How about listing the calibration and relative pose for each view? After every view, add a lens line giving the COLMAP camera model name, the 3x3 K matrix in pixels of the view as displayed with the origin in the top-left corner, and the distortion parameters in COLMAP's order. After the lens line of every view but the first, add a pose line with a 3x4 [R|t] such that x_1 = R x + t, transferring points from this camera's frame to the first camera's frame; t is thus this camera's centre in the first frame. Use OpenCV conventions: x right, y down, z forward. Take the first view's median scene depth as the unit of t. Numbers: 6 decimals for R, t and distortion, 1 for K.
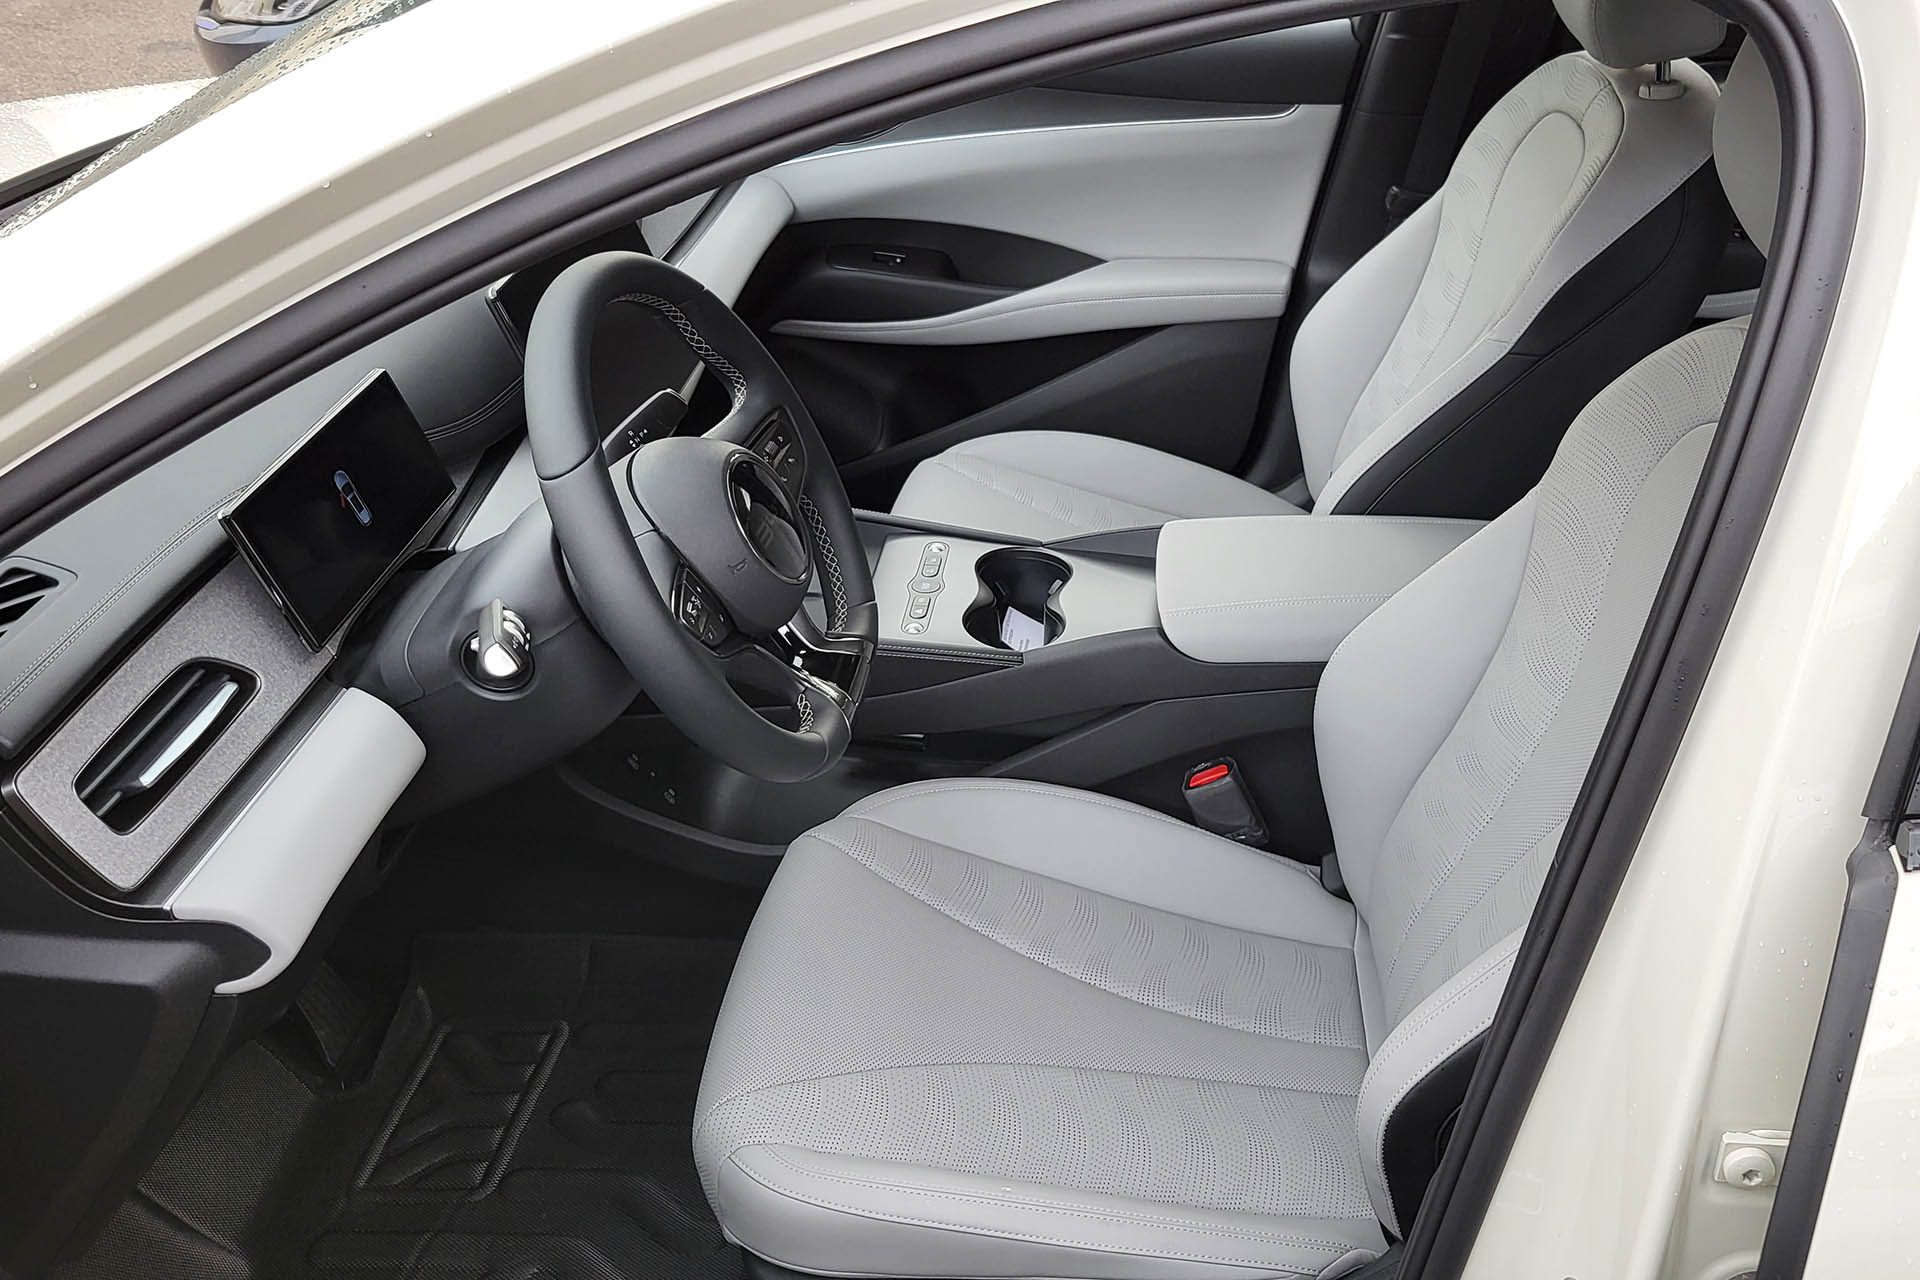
lens RADIAL K [[1451.3, 0, 958.6], [0, 1451.3, 598.5], [0, 0, 1]] dist [0.026839, 0.007556]
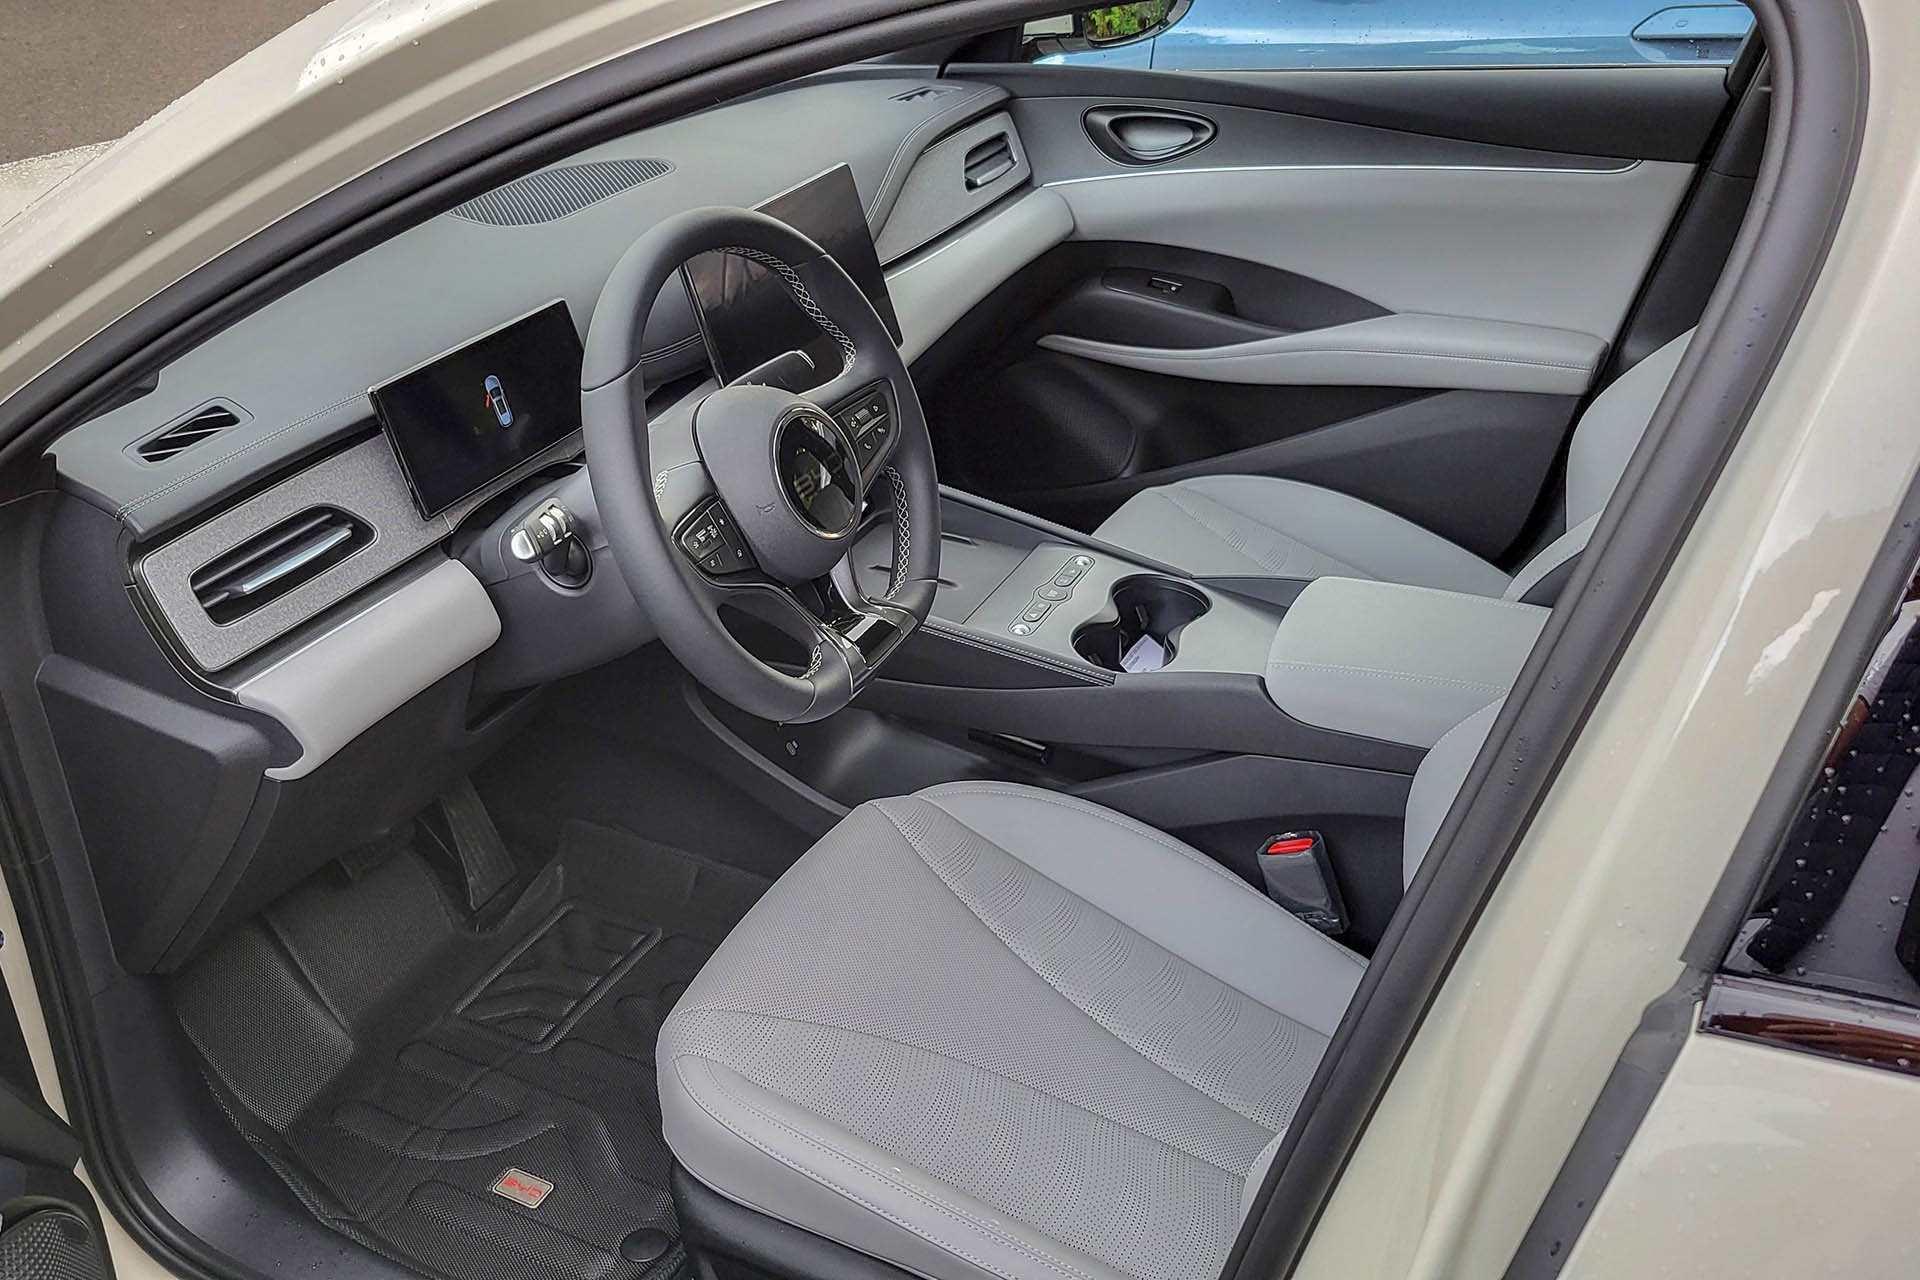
lens RADIAL K [[1451.3, 0, 958.6], [0, 1451.3, 642.7], [0, 0, 1]] dist [0.026839, 0.007556]
pose [[0.918547, 0.189966, -0.346675, 0.274592], [-0.197577, 0.980193, 0.013613, 0.023914], [0.342395, 0.055991, 0.937886, 0.048044]]
